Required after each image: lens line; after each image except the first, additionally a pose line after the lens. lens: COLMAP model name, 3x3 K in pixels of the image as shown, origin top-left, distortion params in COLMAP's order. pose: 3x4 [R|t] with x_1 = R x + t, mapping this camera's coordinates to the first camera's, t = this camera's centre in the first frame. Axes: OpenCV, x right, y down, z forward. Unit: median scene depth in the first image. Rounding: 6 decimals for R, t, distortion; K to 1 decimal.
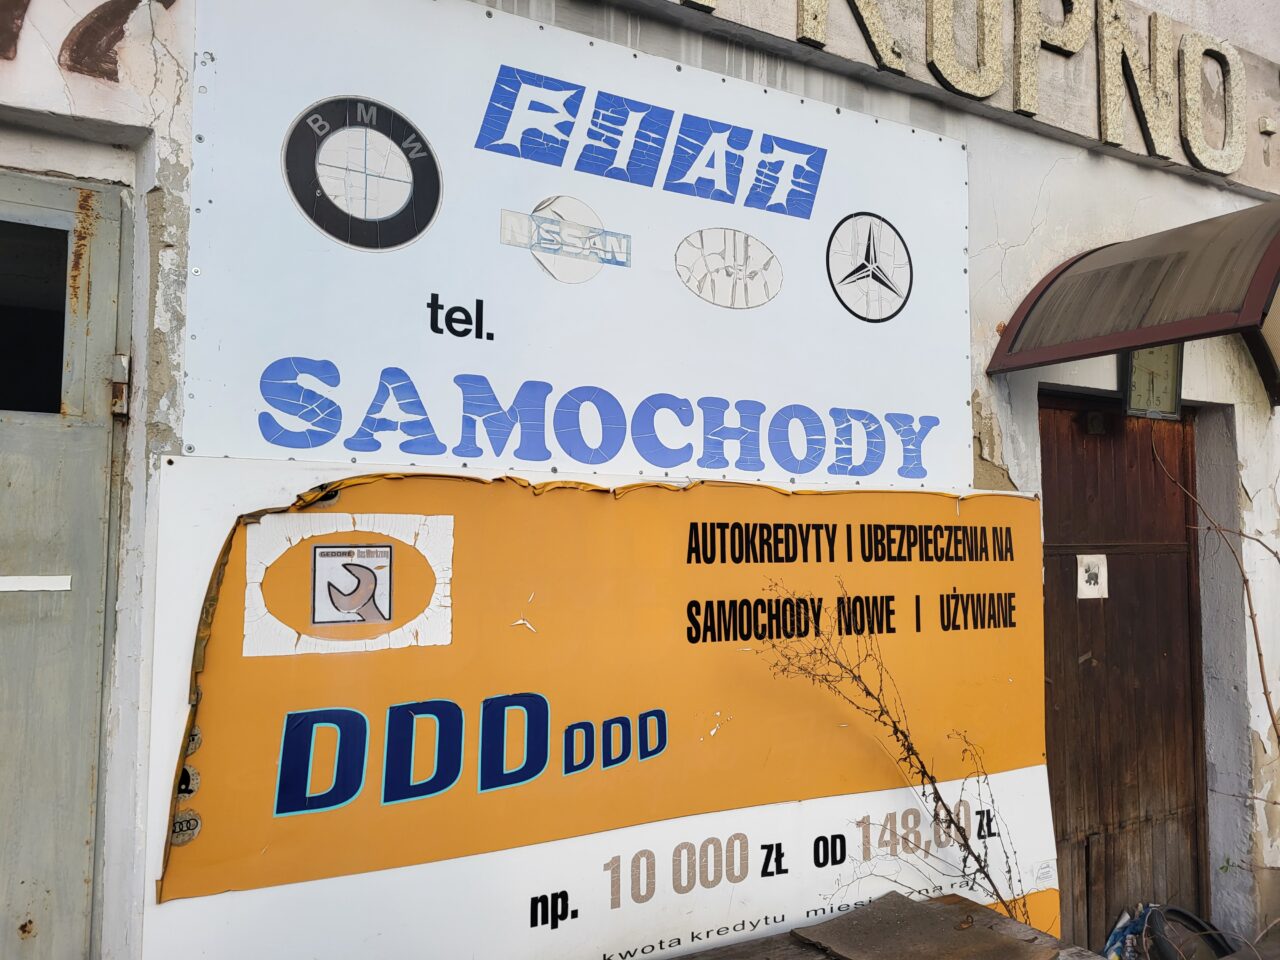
lens RADIAL K [[993.7, 0, 640.0], [0, 993.7, 480.0], [0, 0, 1]] dist [0.054055, -0.044035]
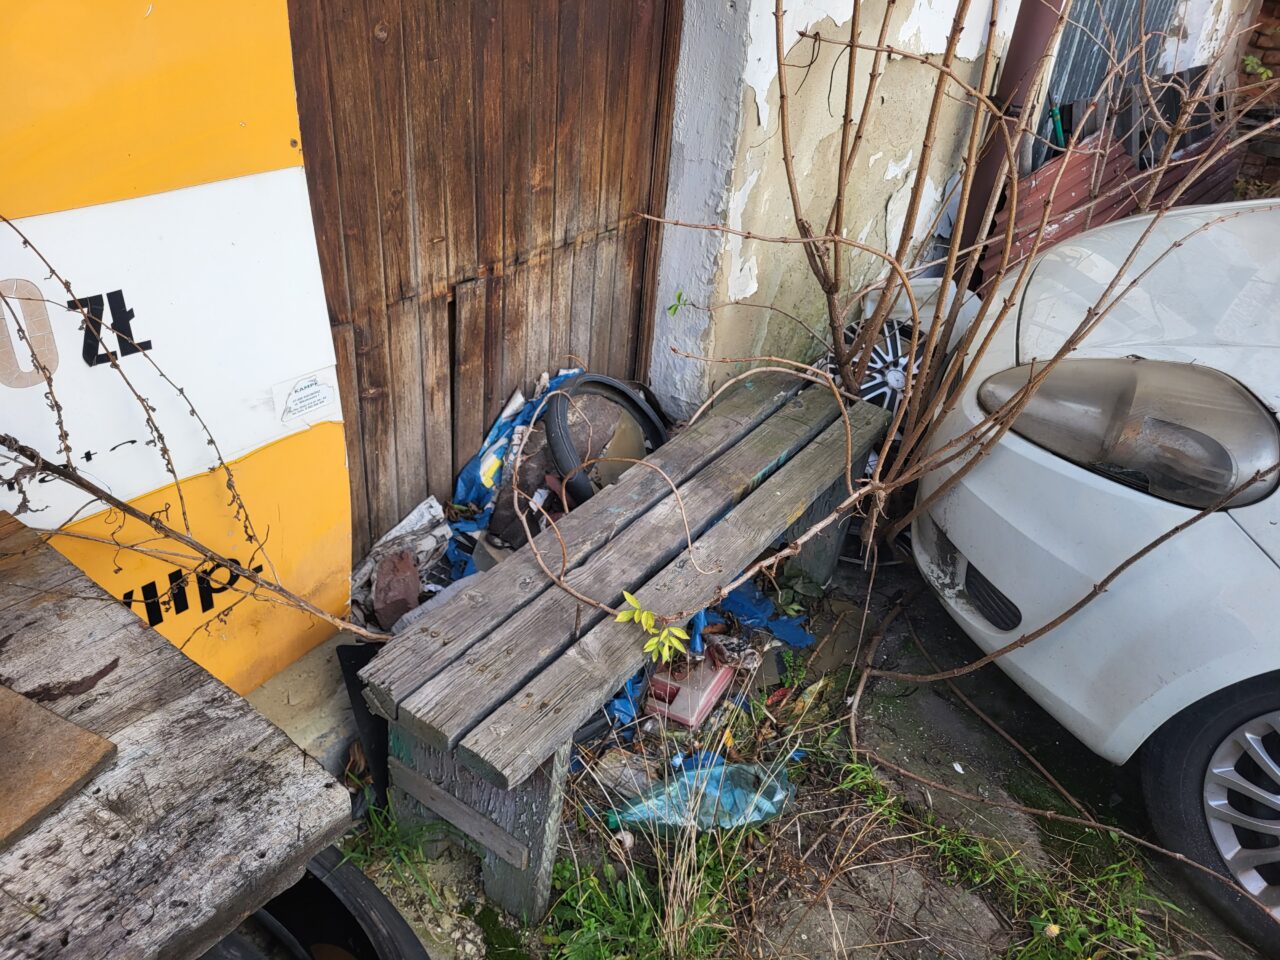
lens RADIAL K [[993.7, 0, 640.0], [0, 993.7, 480.0], [0, 0, 1]] dist [0.054055, -0.044035]
pose [[0.915080, -0.143137, 0.377014, 0.396920], [-0.100922, 0.823858, 0.557739, 0.157502], [-0.390439, -0.548425, 0.739451, 0.621997]]
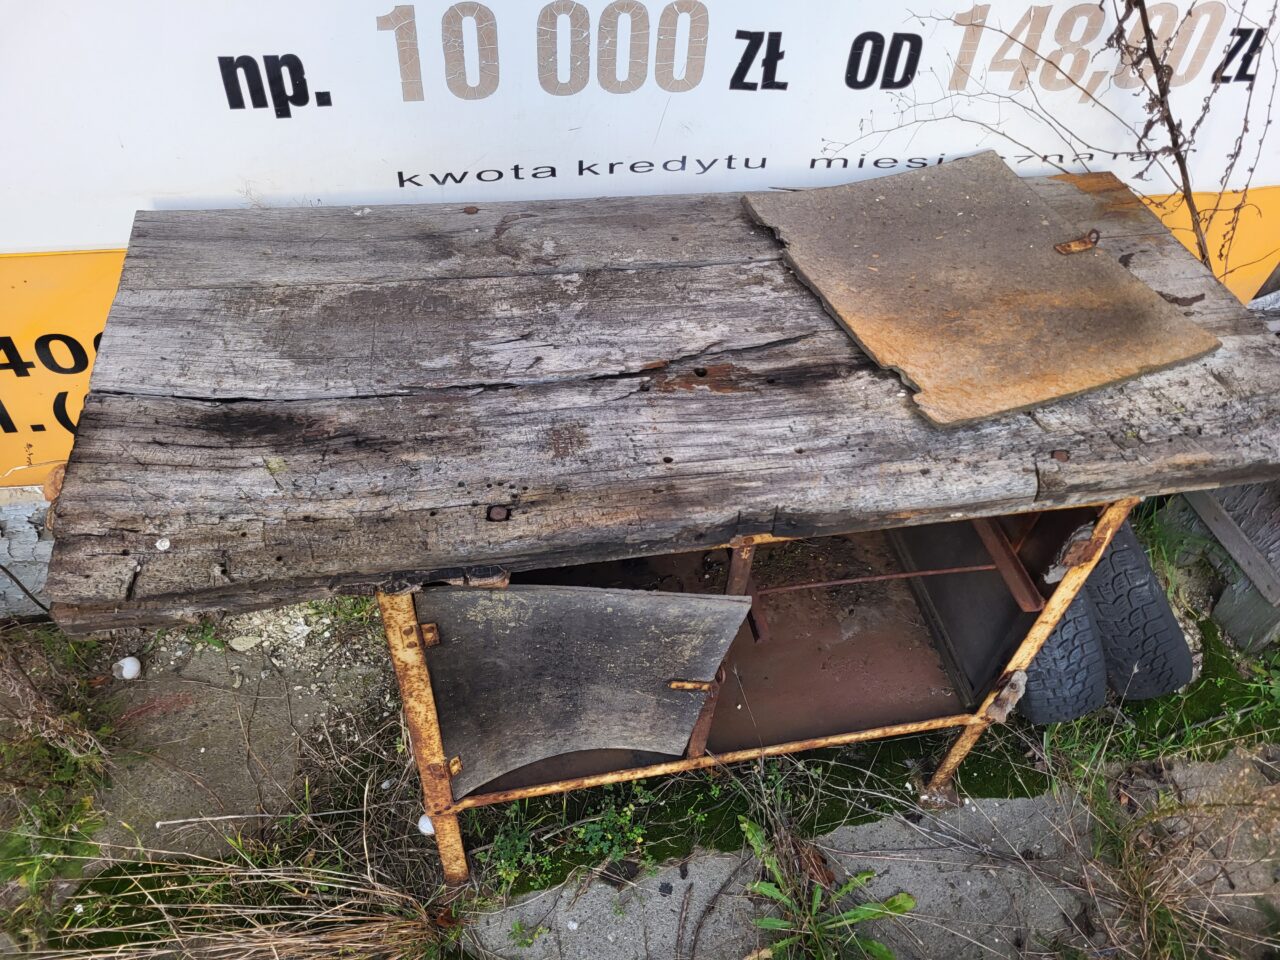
lens RADIAL K [[993.7, 0, 640.0], [0, 993.7, 480.0], [0, 0, 1]] dist [0.054055, -0.044035]
pose [[0.956530, 0.255273, -0.141018, 0.188452], [-0.060133, 0.645793, 0.761141, 0.116727], [0.285367, -0.719574, 0.633071, 0.458091]]
